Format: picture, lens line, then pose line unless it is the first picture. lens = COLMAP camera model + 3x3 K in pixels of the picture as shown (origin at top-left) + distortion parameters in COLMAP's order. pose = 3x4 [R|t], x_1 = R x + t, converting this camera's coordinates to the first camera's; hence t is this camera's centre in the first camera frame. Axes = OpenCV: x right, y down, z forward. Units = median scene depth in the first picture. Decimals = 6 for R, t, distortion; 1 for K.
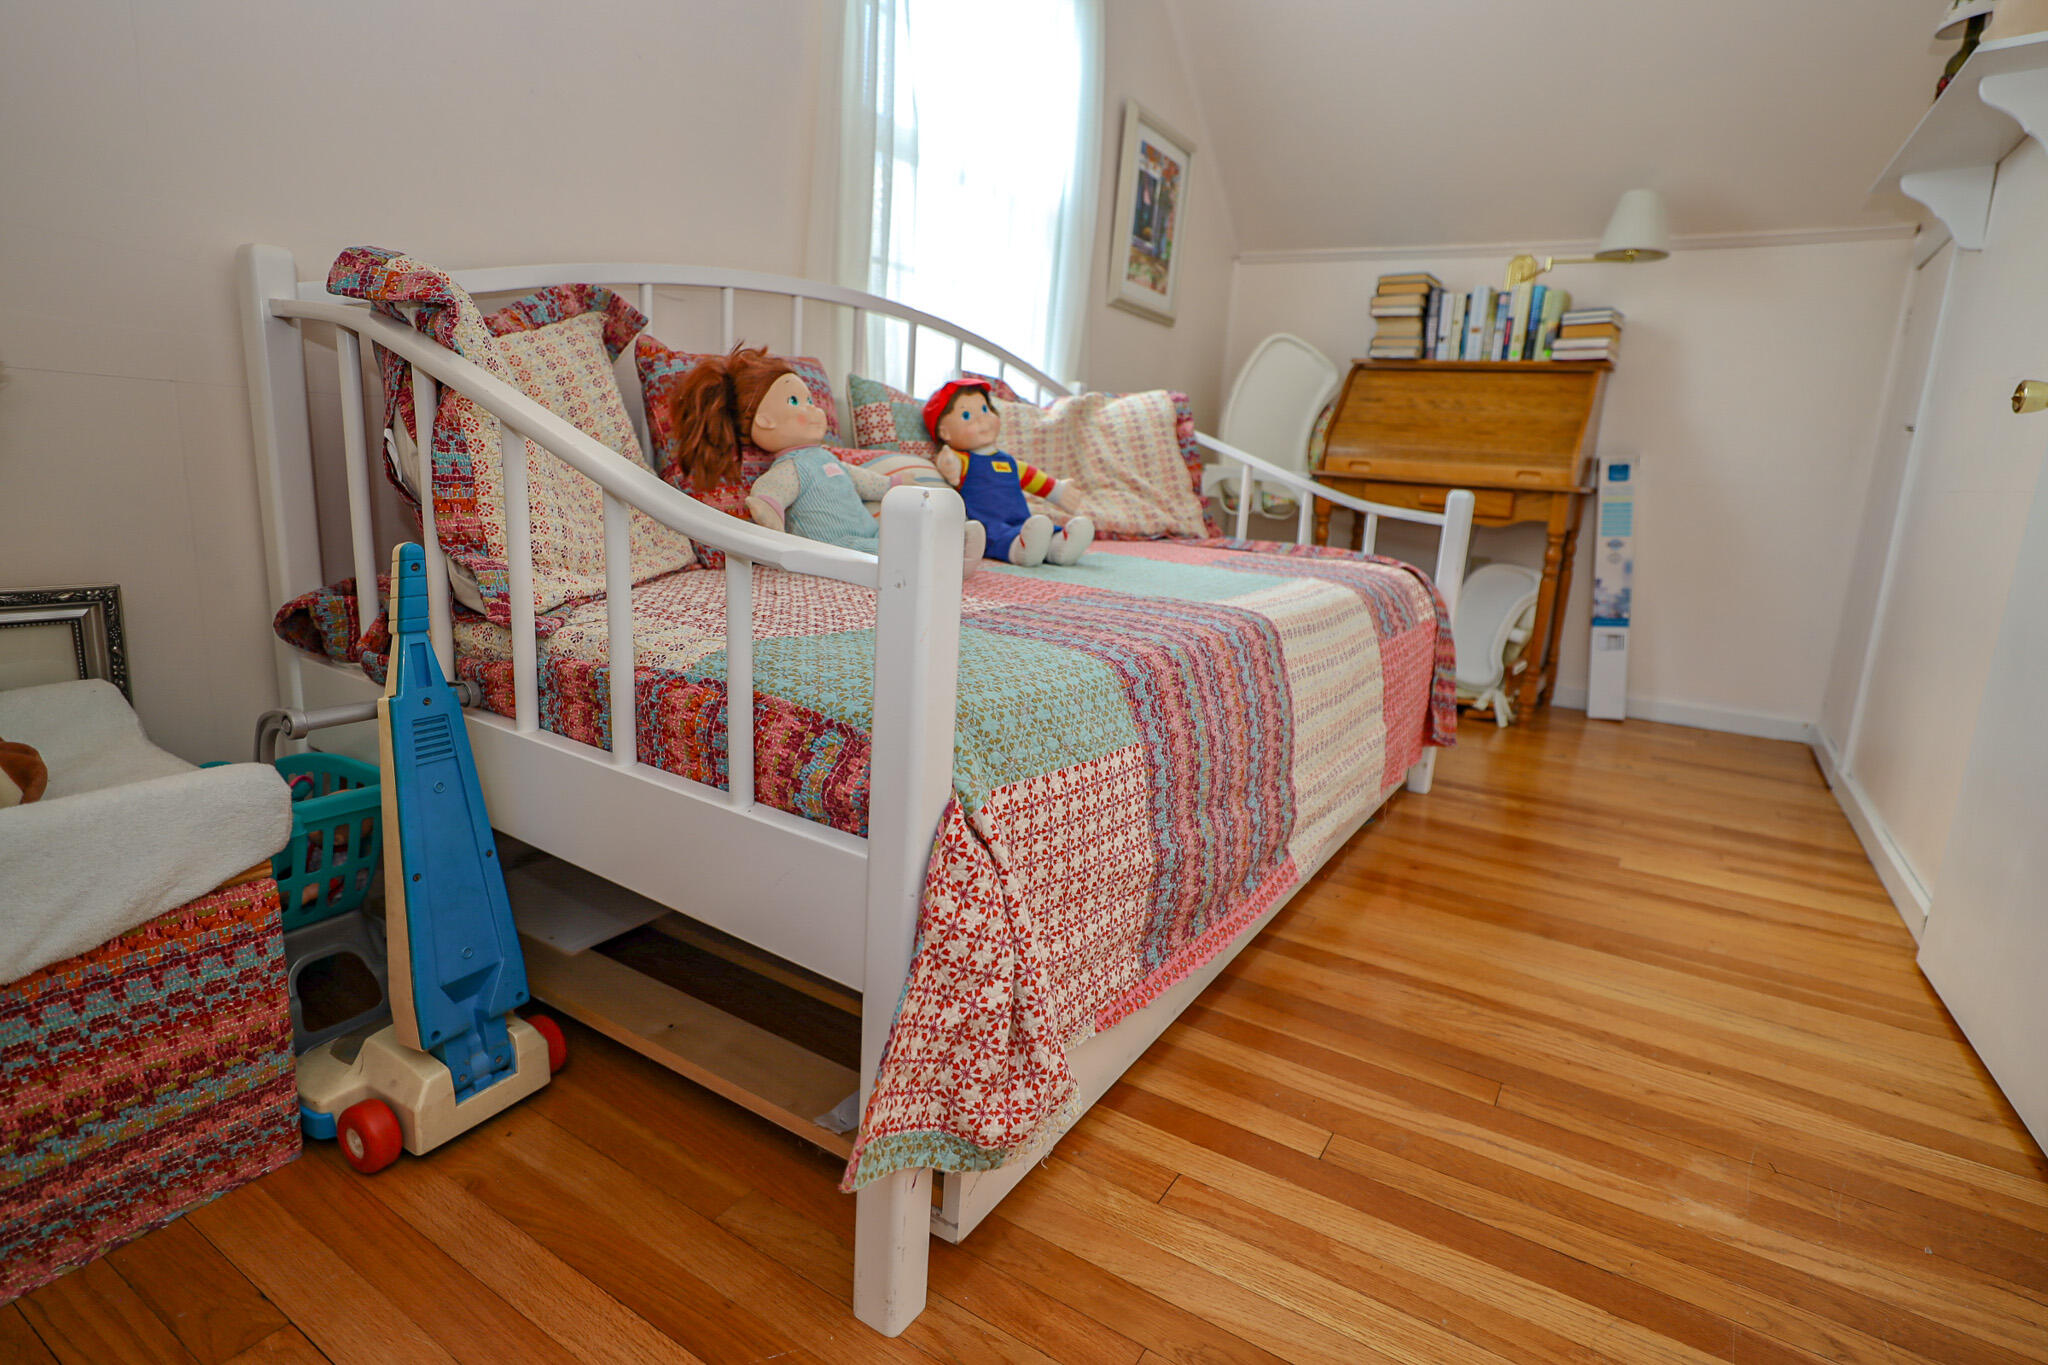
lens RADIAL K [[1015.4, 0, 1026.9], [0, 1015.4, 677.9], [0, 0, 1]] dist [-0.035140, 0.021449]
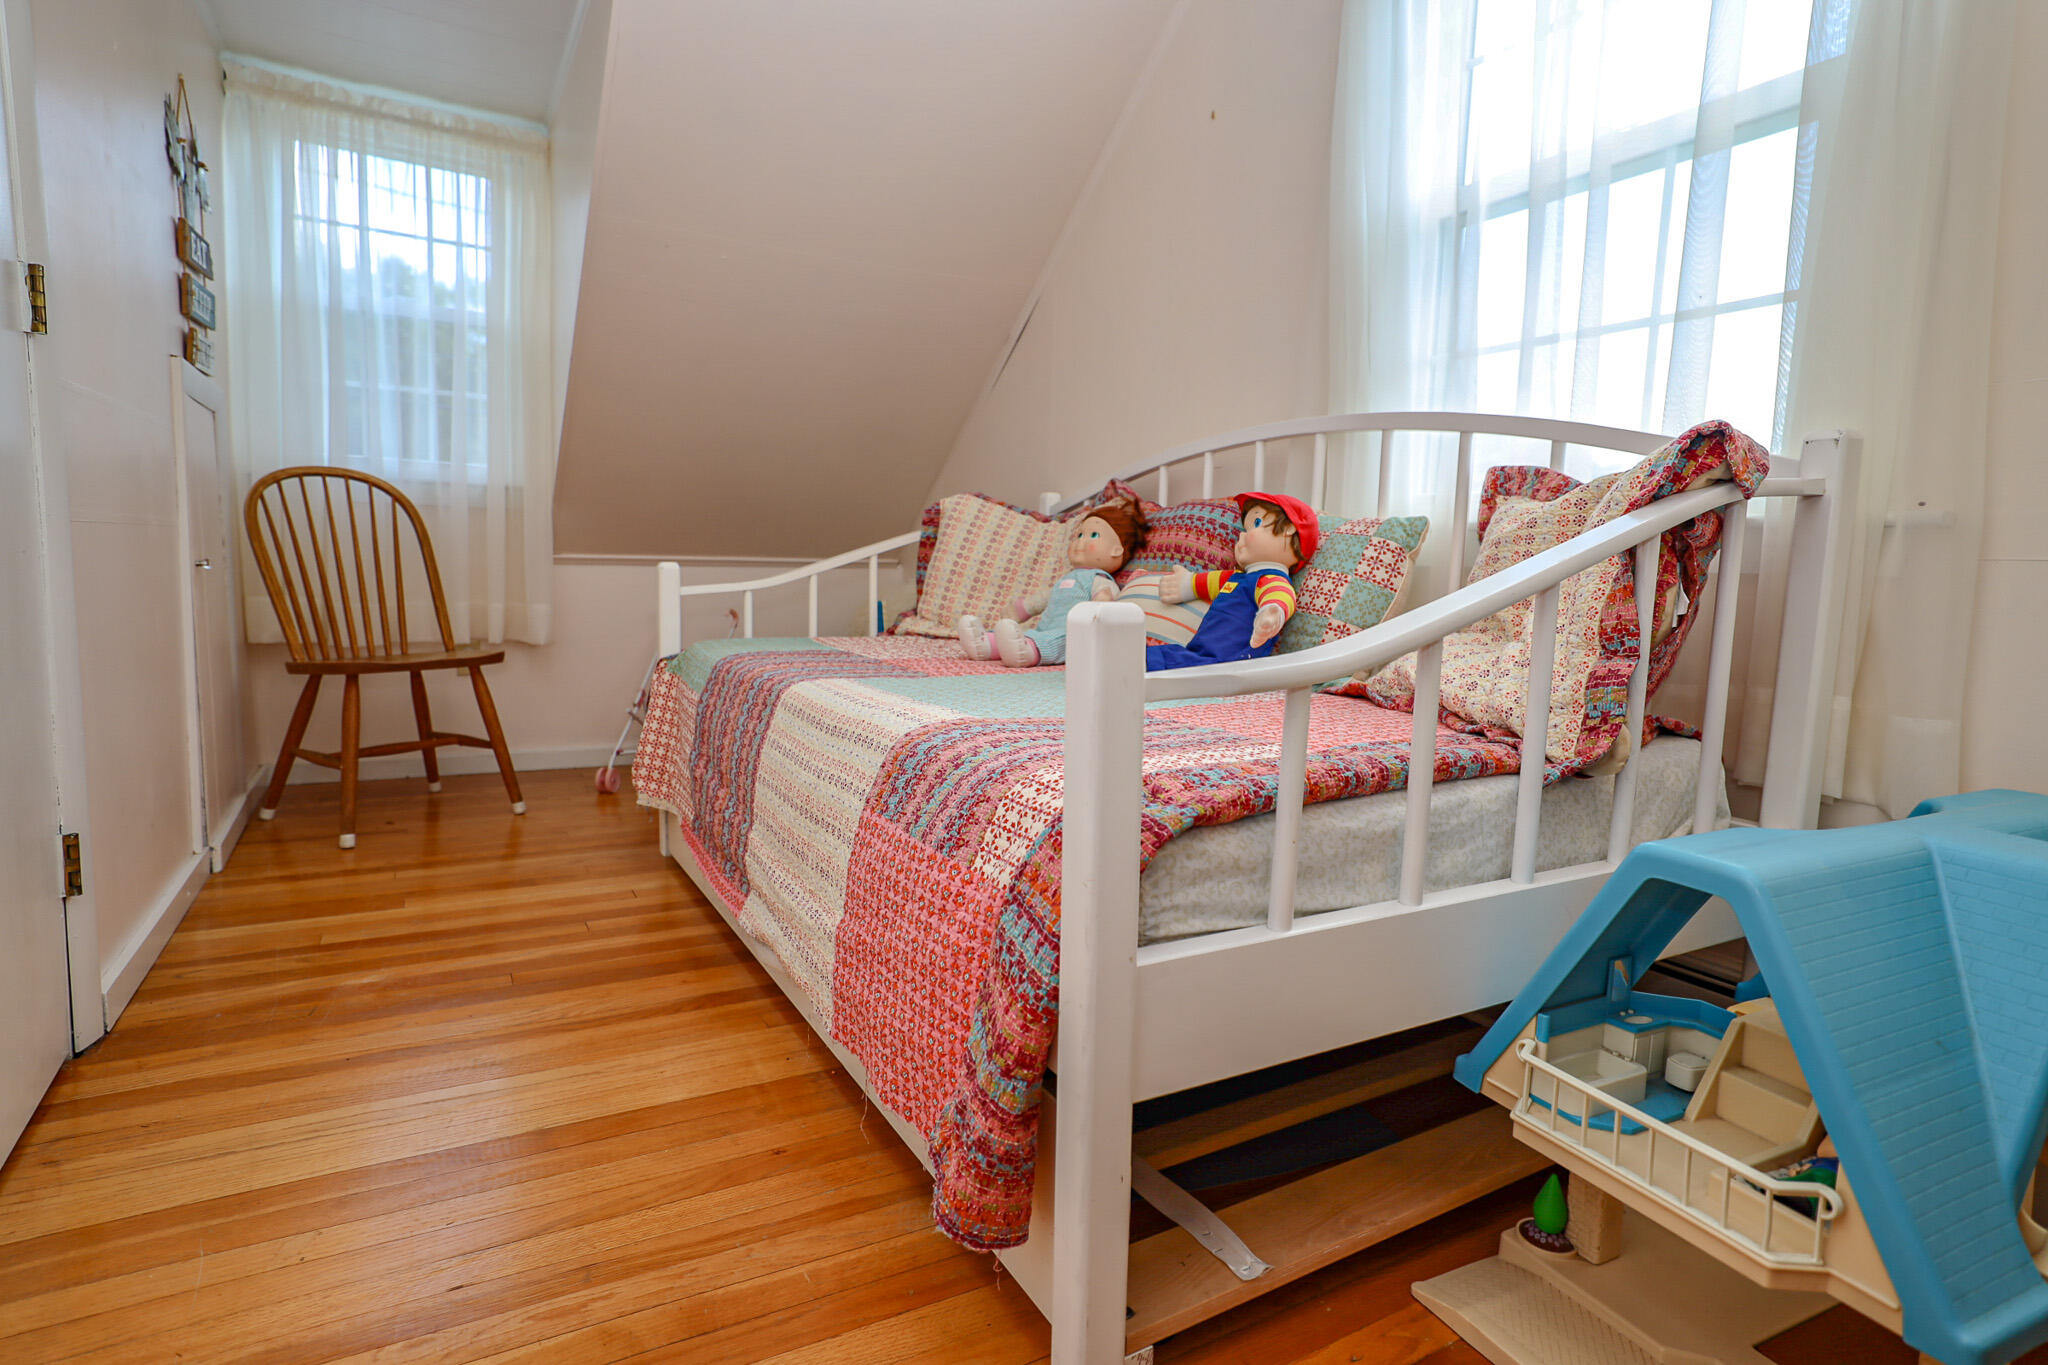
lens RADIAL K [[1015.4, 0, 1026.9], [0, 1015.4, 677.9], [0, 0, 1]] dist [-0.035140, 0.021449]
pose [[-0.448353, 0.020675, -0.893617, 1.017228], [-0.251091, 0.956565, 0.148111, -0.270569], [0.857865, 0.290785, -0.423688, 1.527848]]
